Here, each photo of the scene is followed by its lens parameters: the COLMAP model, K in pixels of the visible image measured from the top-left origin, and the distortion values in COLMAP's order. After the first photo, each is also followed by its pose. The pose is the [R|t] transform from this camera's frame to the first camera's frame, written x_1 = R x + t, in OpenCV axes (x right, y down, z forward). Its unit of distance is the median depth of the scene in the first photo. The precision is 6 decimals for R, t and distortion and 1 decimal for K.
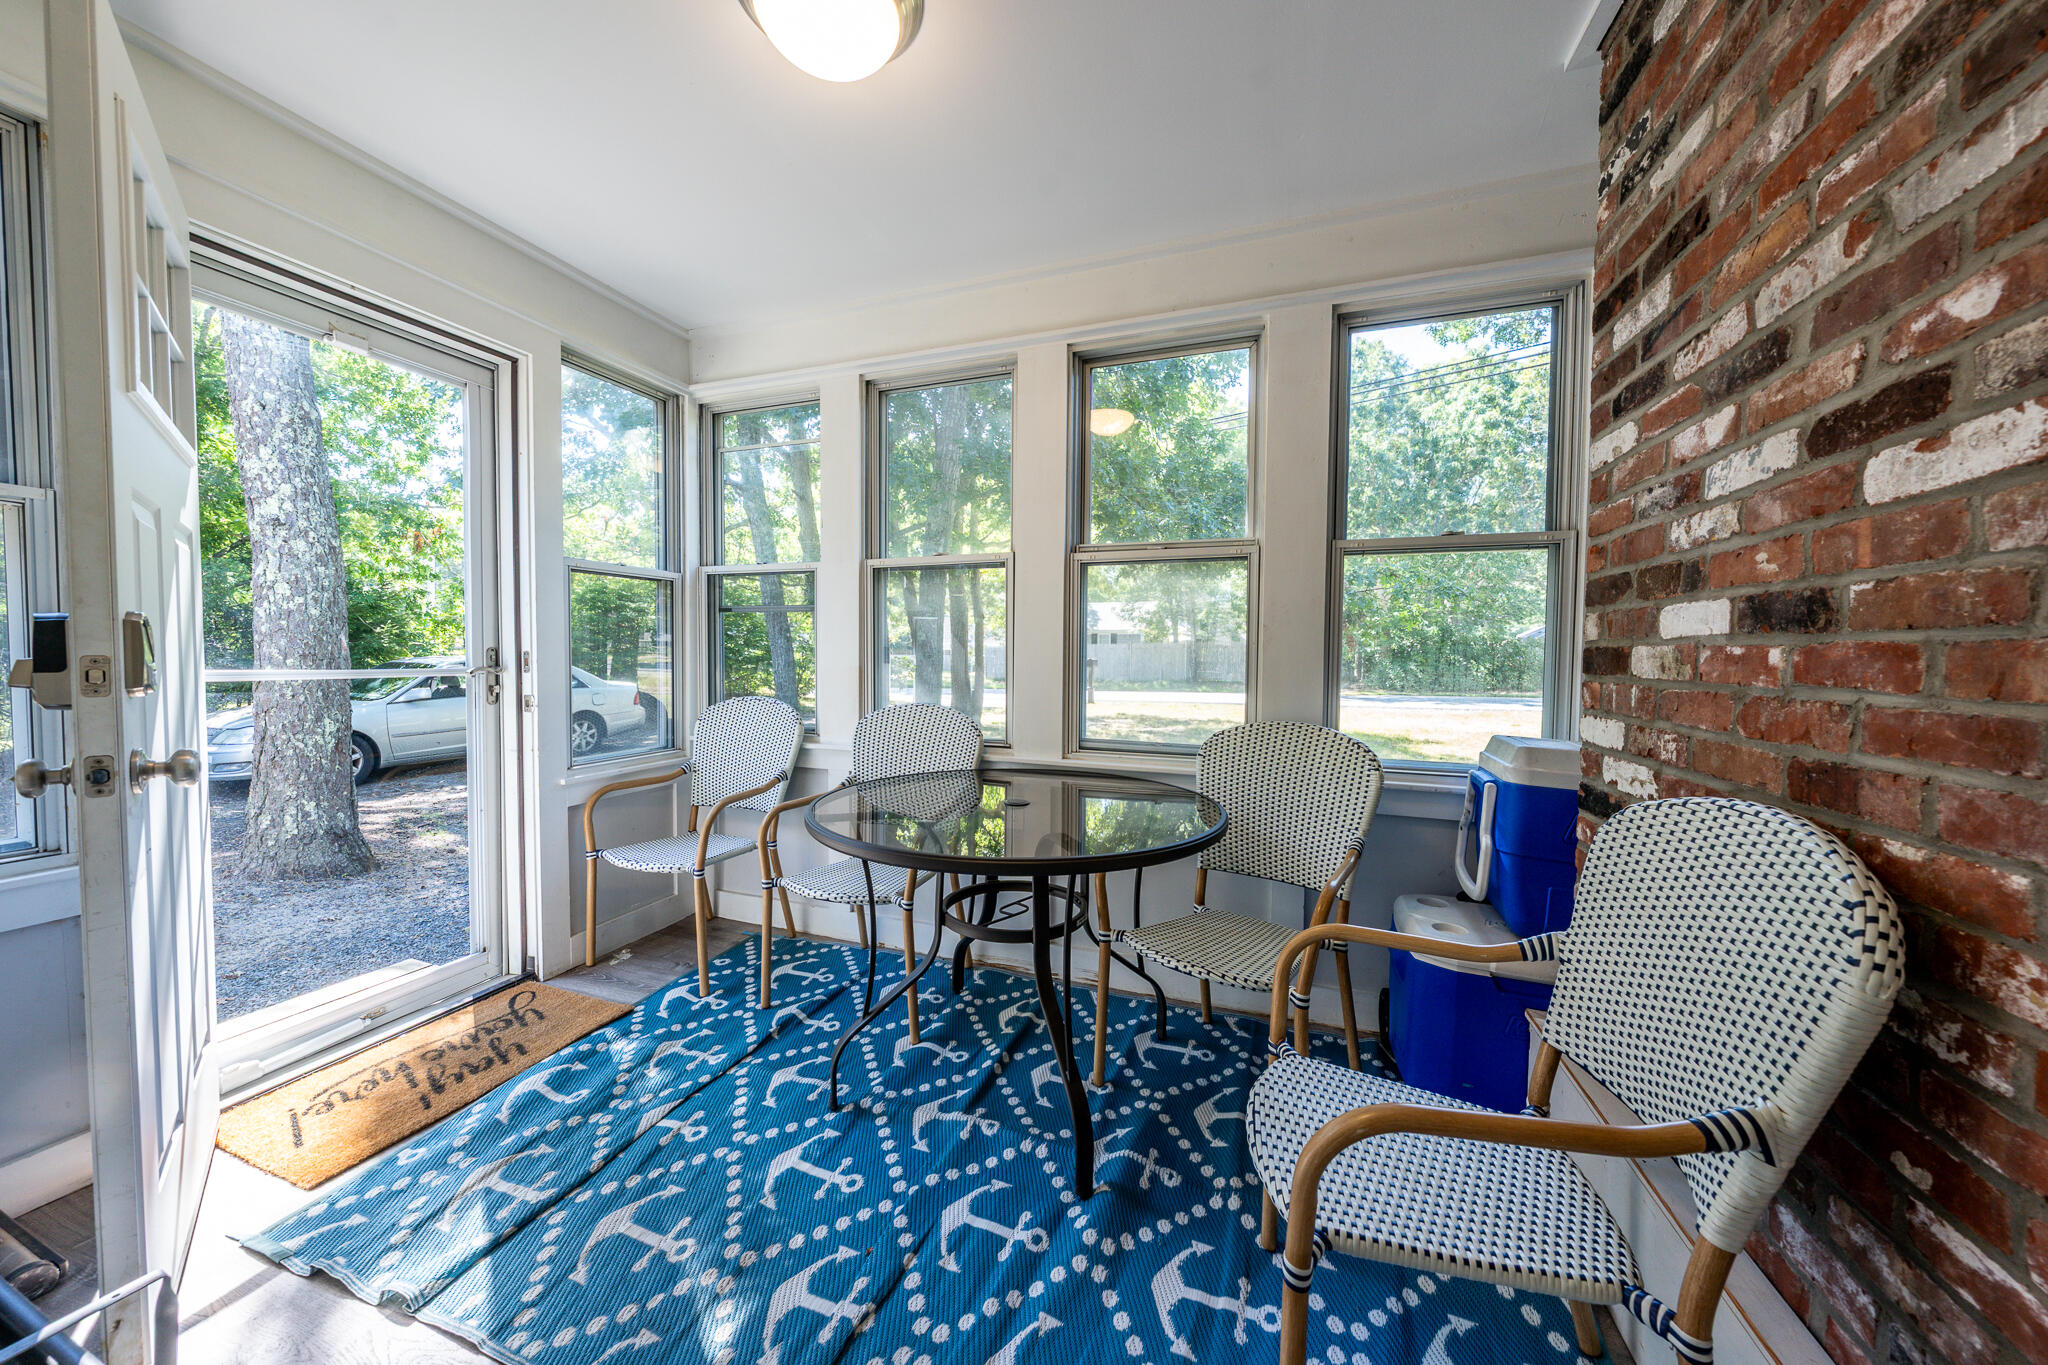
lens RADIAL K [[698.4, 0, 1025.5], [0, 698.4, 678.1], [0, 0, 1]] dist [-0.002711, -0.000293]
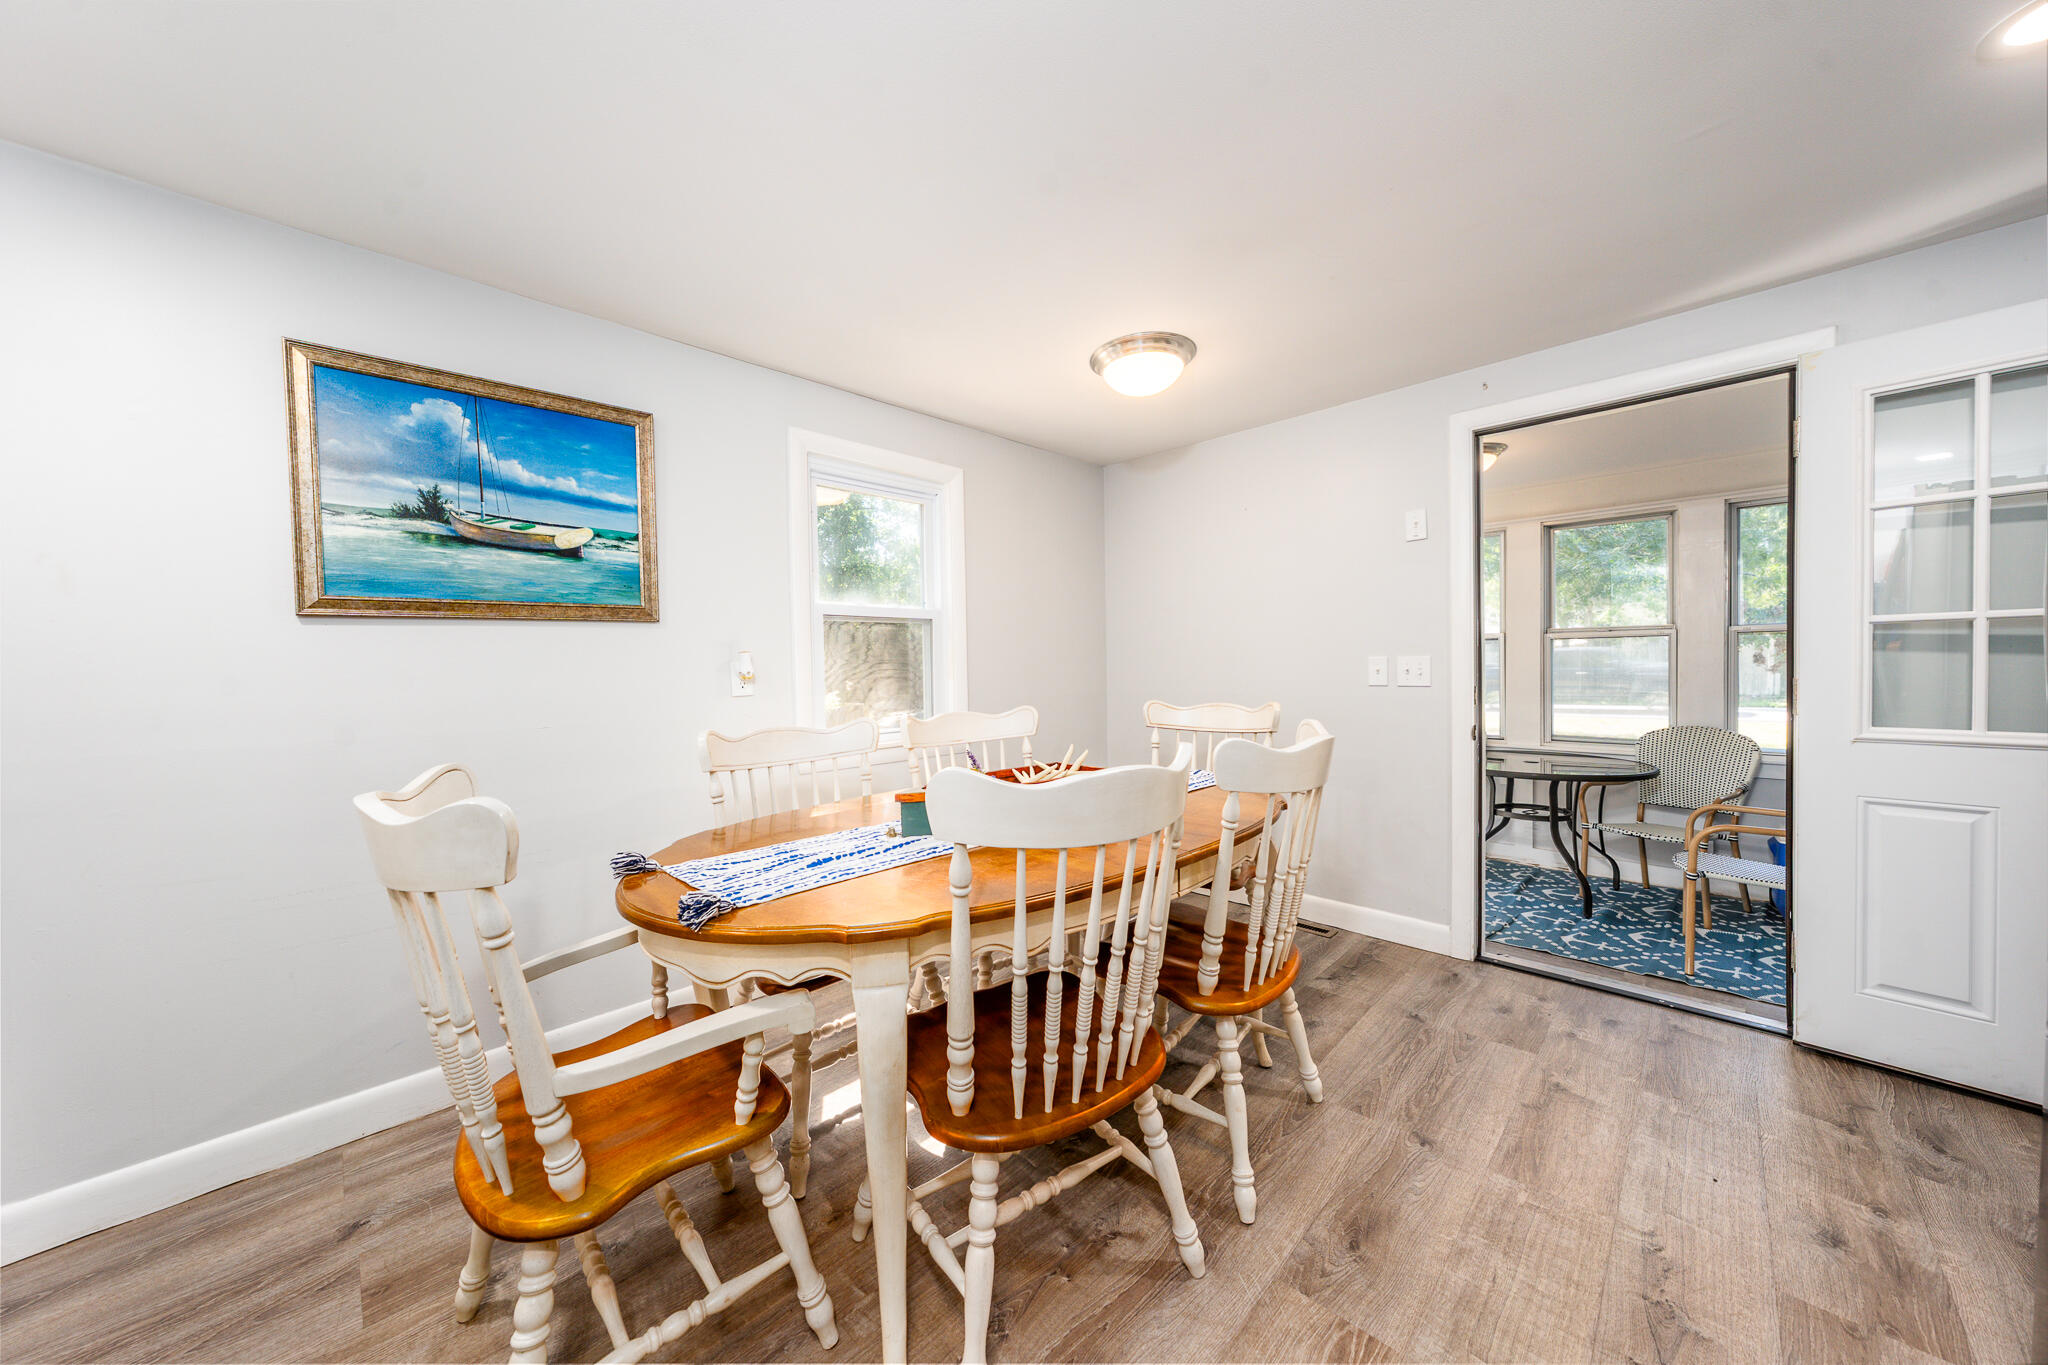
lens RADIAL K [[698.4, 0, 1021.1], [0, 698.4, 677.8], [0, 0, 1]] dist [-0.002711, -0.000293]
pose [[0.905041, -0.013703, -0.425103, -0.783145], [0.005562, 0.999777, -0.020384, -0.066459], [0.425287, 0.016084, 0.904916, -2.432091]]
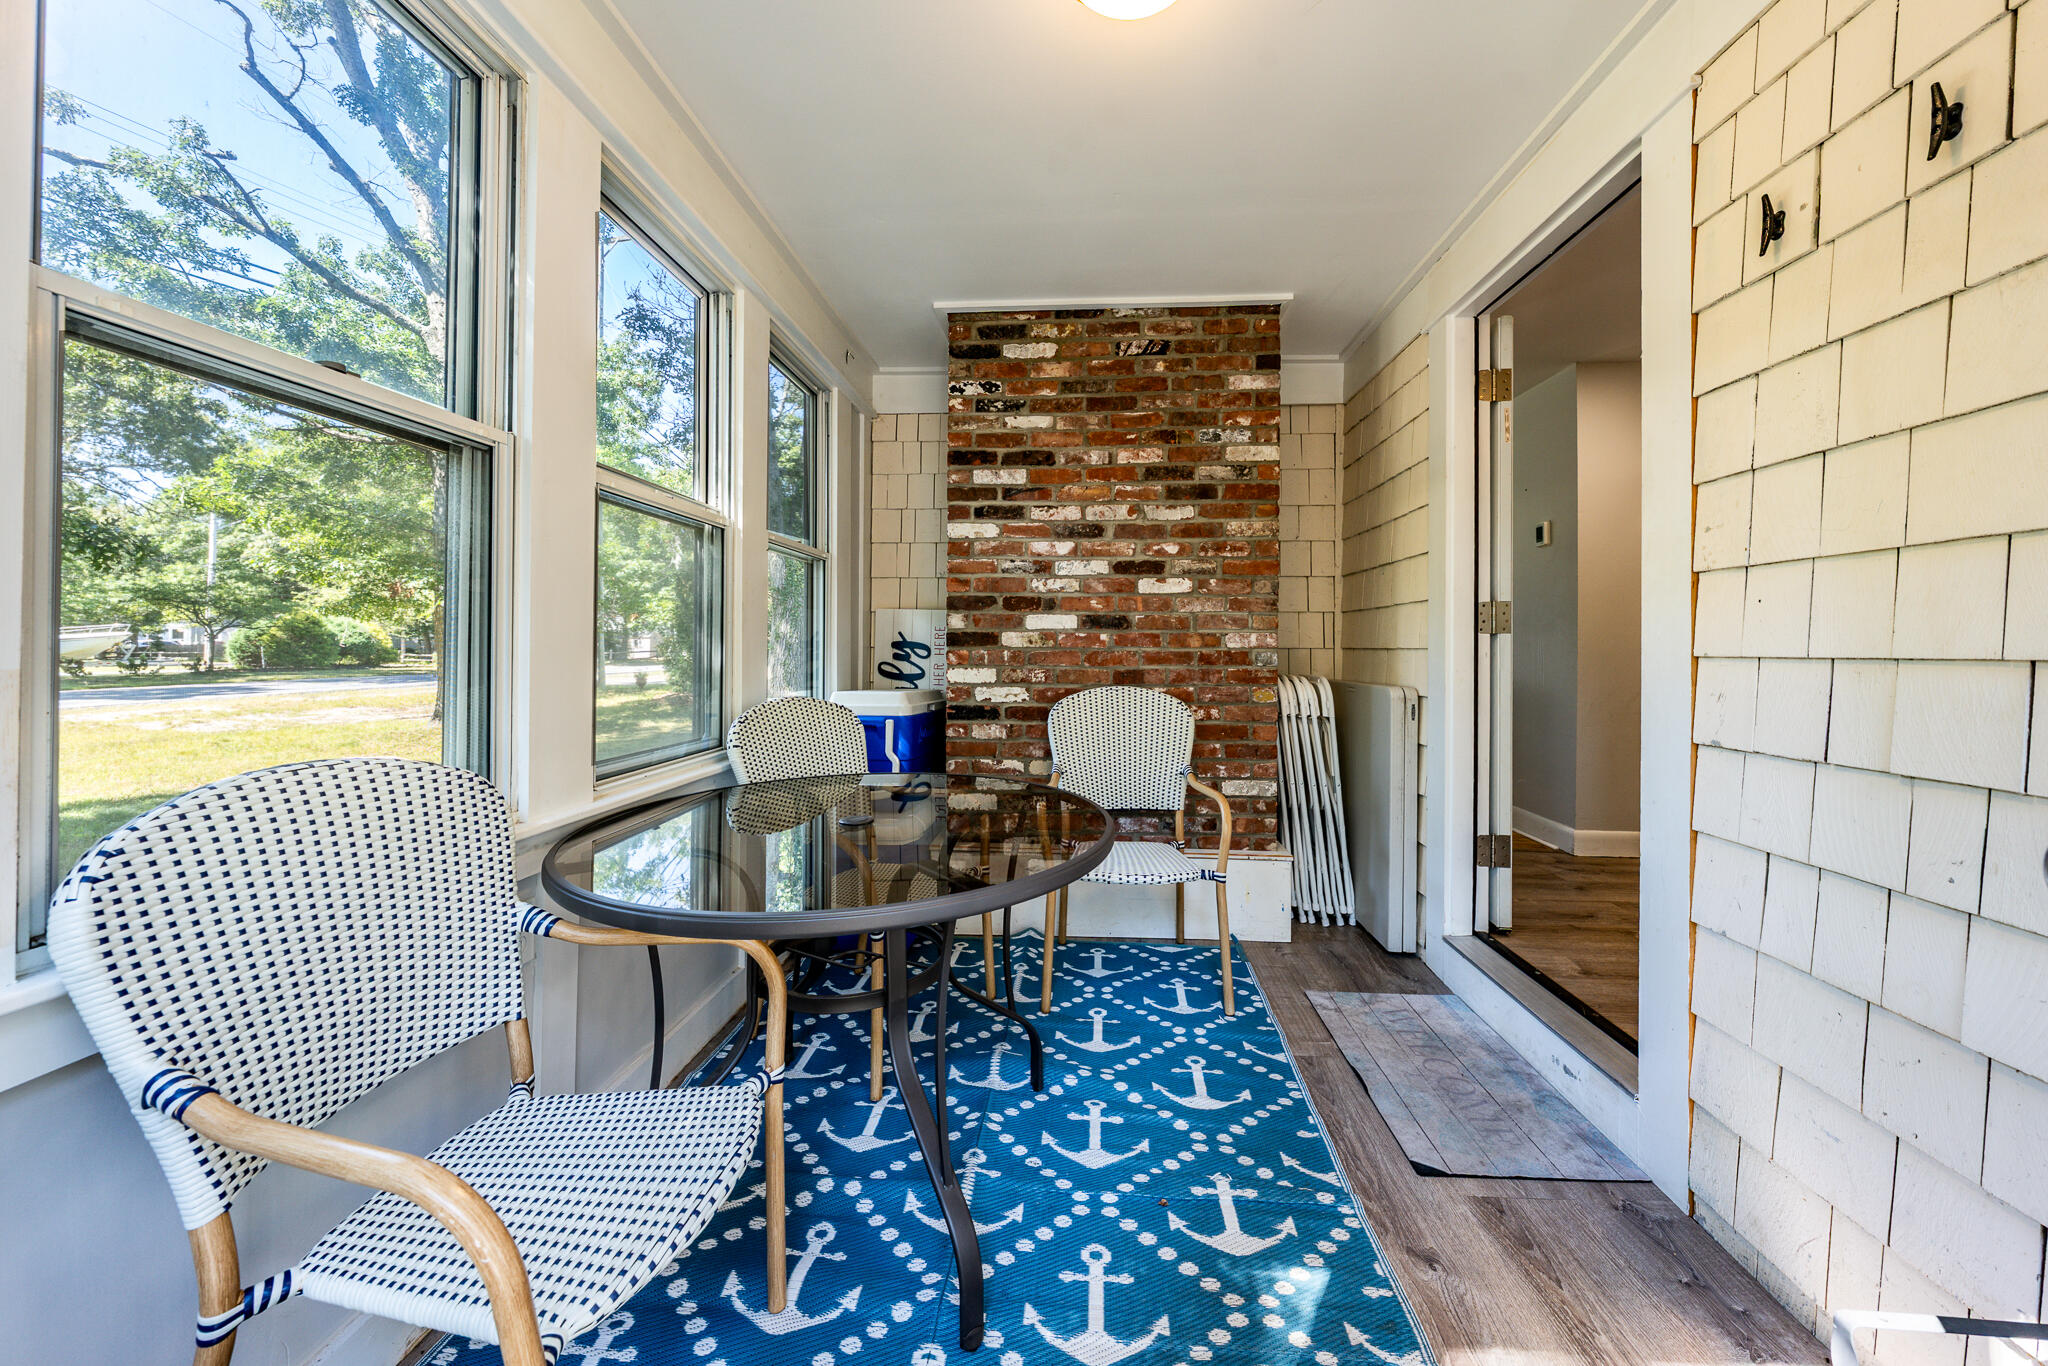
lens RADIAL K [[698.4, 0, 1033.5], [0, 698.4, 643.3], [0, 0, 1]] dist [-0.002711, -0.000293]
pose [[-0.259948, -0.009251, 0.965578, -1.261290], [0.029400, 0.999415, 0.017490, -0.048363], [-0.965175, 0.032935, -0.259524, 1.534104]]
